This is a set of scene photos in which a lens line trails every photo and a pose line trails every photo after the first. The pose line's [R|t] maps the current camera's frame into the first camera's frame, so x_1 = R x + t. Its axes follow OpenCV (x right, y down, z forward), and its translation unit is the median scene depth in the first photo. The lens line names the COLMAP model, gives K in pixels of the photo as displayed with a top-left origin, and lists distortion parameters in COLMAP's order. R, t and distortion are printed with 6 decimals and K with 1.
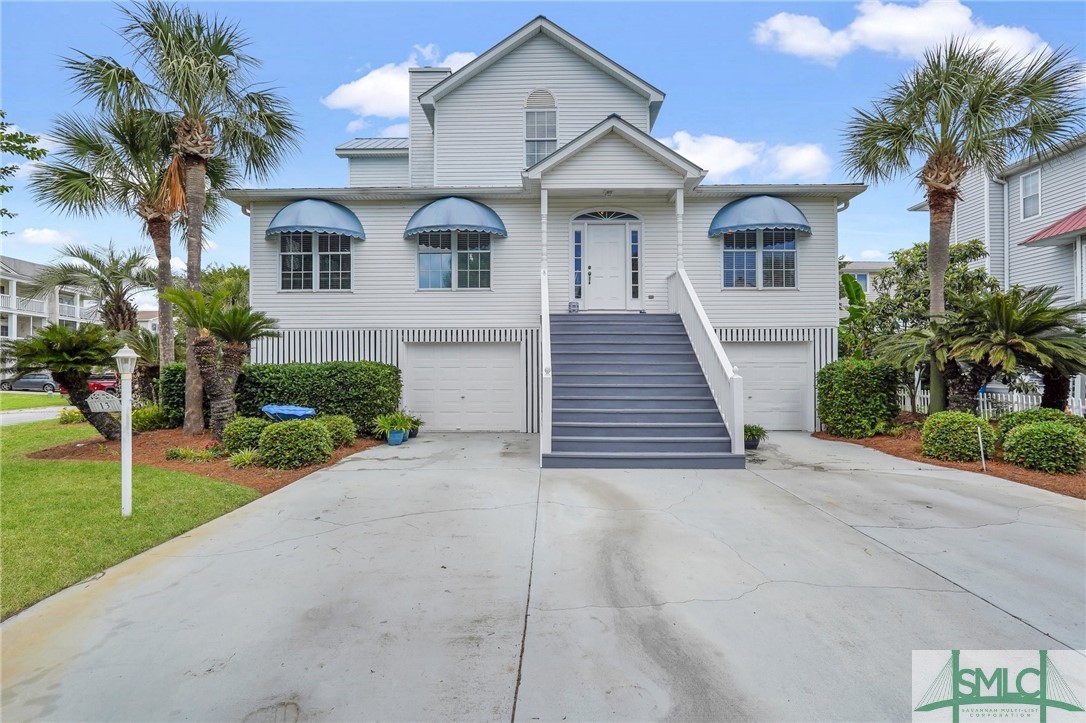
lens RADIAL K [[489.2, 0, 543.0], [0, 489.2, 361.5], [0, 0, 1]] dist [-0.001684, 0.000118]
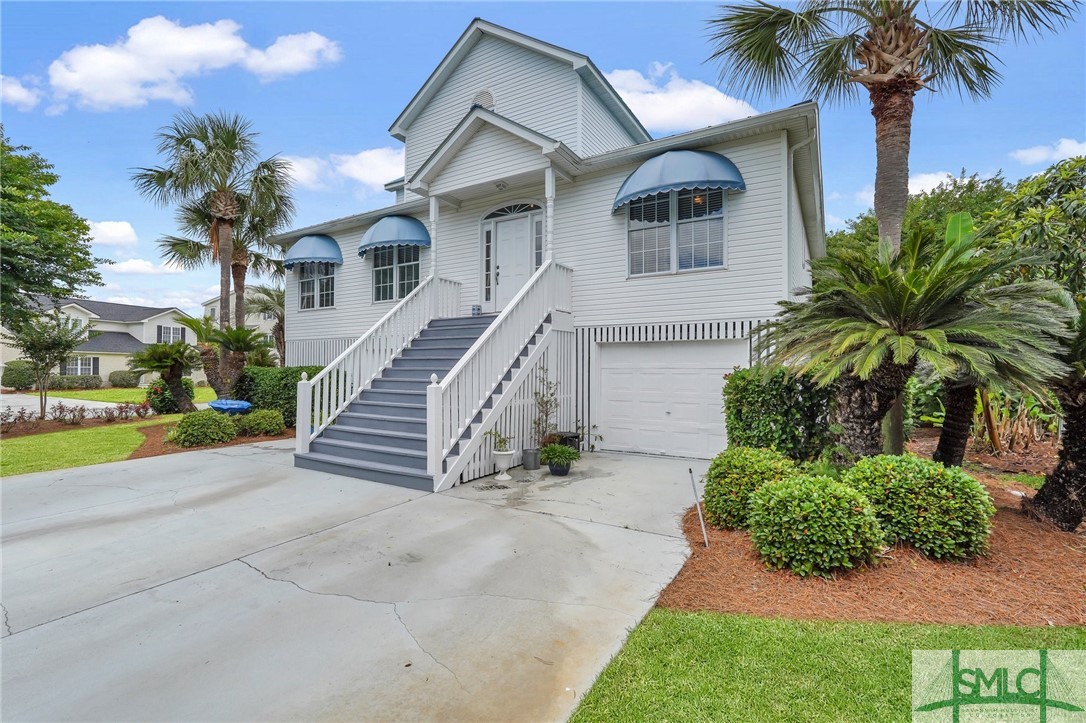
lens RADIAL K [[484.7, 0, 534.7], [0, 484.7, 365.4], [0, 0, 1]] dist [0.000572, 0.000210]
pose [[0.858435, 0.001956, -0.512919, 0.653105], [-0.001470, 0.999998, 0.001354, -0.002953], [0.512921, -0.000409, 0.858436, 0.230434]]
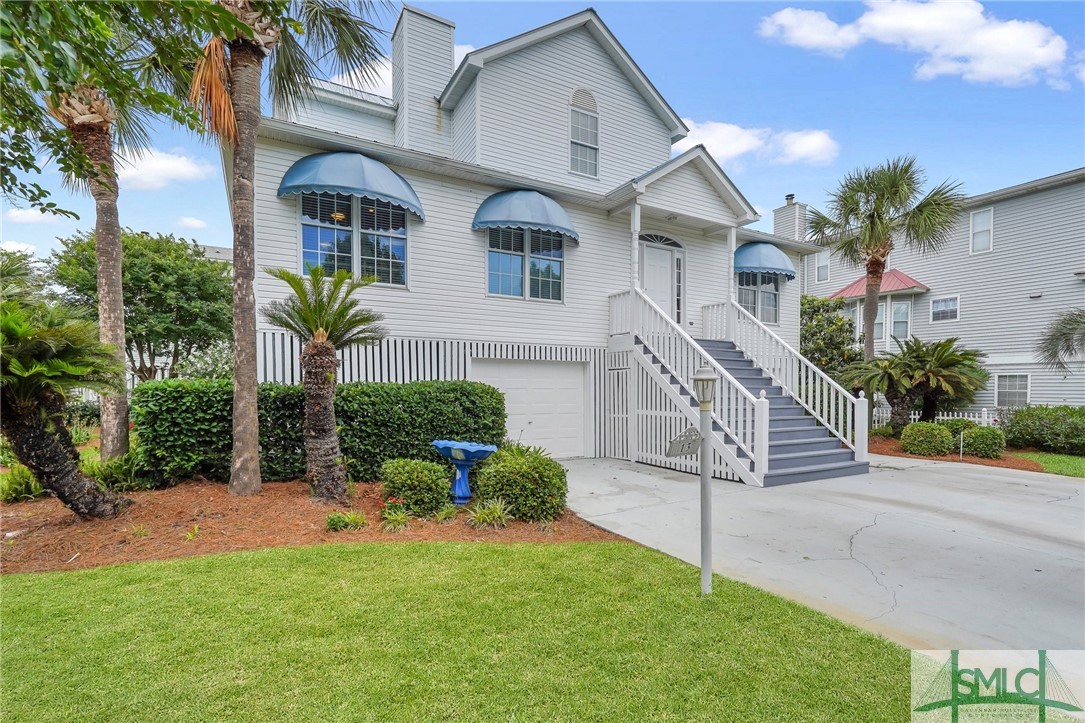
lens RADIAL K [[505.3, 0, 545.4], [0, 505.3, 402.6], [0, 0, 1]] dist [-0.005157, 0.000125]
pose [[0.862952, -0.009599, 0.505195, -0.613316], [-0.011383, 0.999196, 0.038430, 0.001517], [-0.505158, -0.038914, 0.862149, 0.208345]]
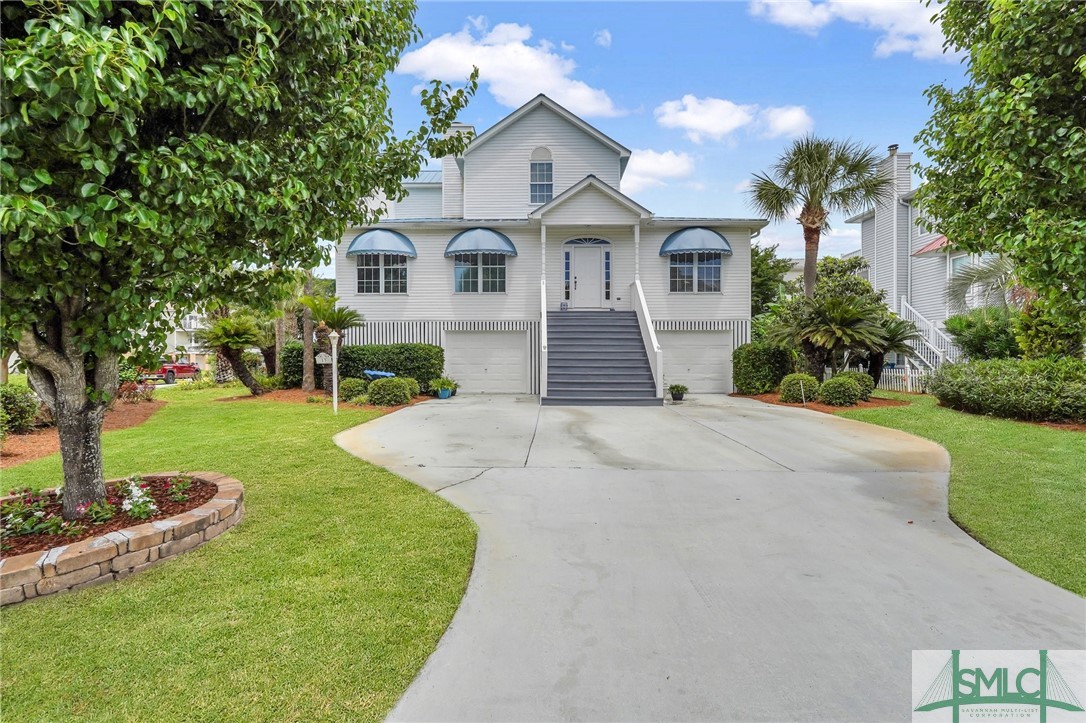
lens RADIAL K [[489.2, 0, 543.0], [0, 489.2, 361.5], [0, 0, 1]] dist [-0.001684, 0.000118]
pose [[0.999999, 0.001559, -0.000036, 0.001631], [-0.001558, 0.999841, 0.017758, 0.025292], [0.000063, -0.017758, 0.999842, -0.426825]]
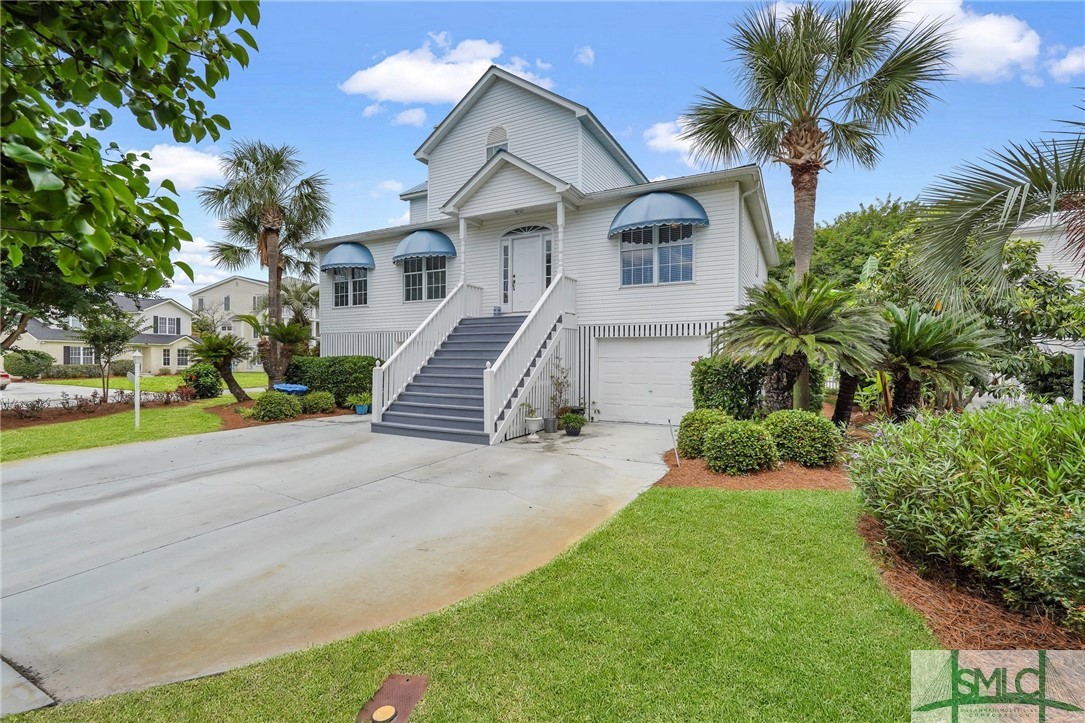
lens RADIAL K [[484.3, 0, 534.2], [0, 484.3, 365.4], [0, 0, 1]] dist [0.000572, 0.000210]
pose [[0.882455, 0.012396, -0.470234, 0.701984], [-0.001634, 0.999727, 0.023288, -0.004511], [0.470394, -0.019782, 0.882235, -0.011372]]
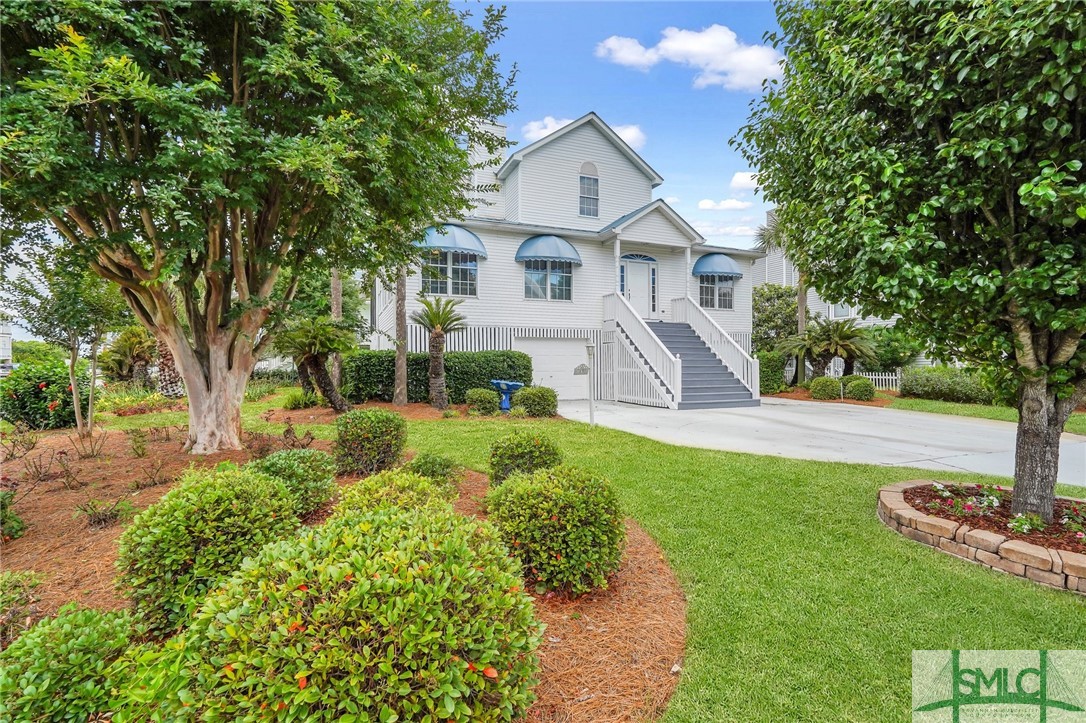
lens RADIAL K [[489.8, 0, 550.6], [0, 489.8, 362.8], [0, 0, 1]] dist [-0.001129, 0.000063]
pose [[0.911825, -0.001448, 0.410577, -0.765562], [-0.004460, 0.999900, 0.013429, 0.014499], [-0.410555, -0.014076, 0.911727, -0.296071]]
